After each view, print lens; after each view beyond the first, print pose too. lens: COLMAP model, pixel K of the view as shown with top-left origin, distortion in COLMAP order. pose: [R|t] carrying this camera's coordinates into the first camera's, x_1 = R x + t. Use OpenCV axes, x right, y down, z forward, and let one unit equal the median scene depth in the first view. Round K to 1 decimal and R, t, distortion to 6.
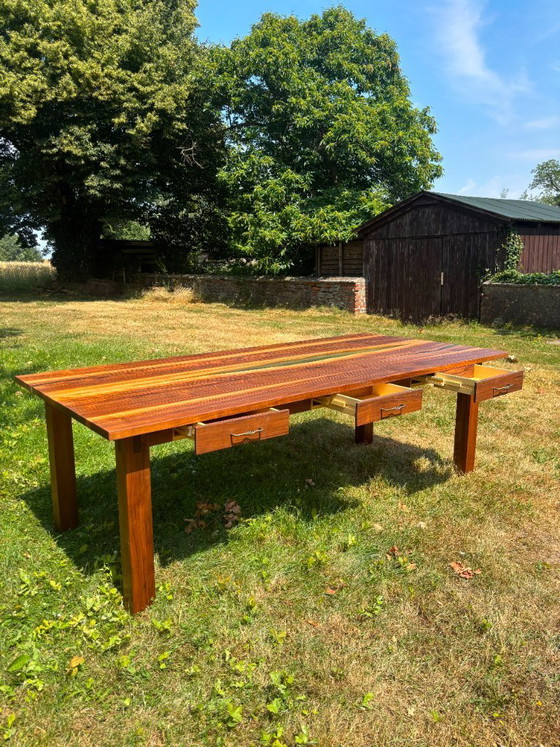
lens RADIAL K [[583.8, 0, 285.6], [0, 583.8, 381.0], [0, 0, 1]] dist [0.022515, -0.046120]
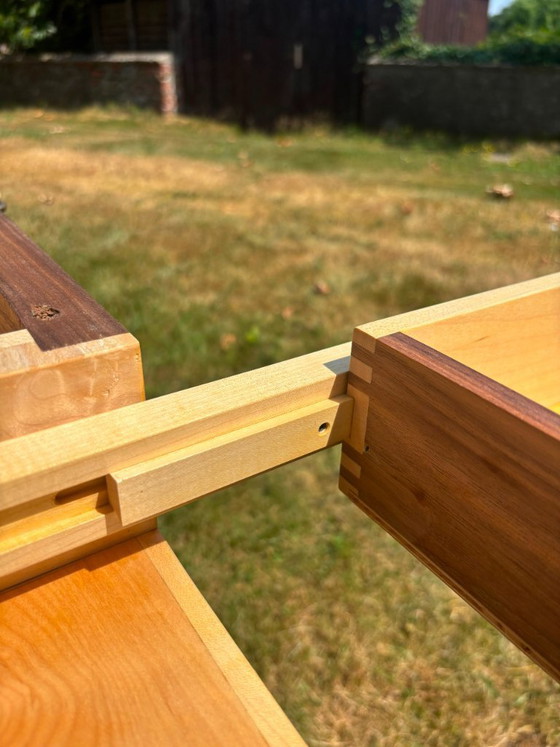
lens RADIAL K [[583.8, 0, 283.8], [0, 583.8, 370.7], [0, 0, 1]] dist [0.022515, -0.046120]
pose [[0.951132, -0.130008, 0.280082, 0.027942], [0.043141, 0.954098, 0.296370, -0.033788], [-0.305757, -0.269804, 0.913082, 0.299995]]
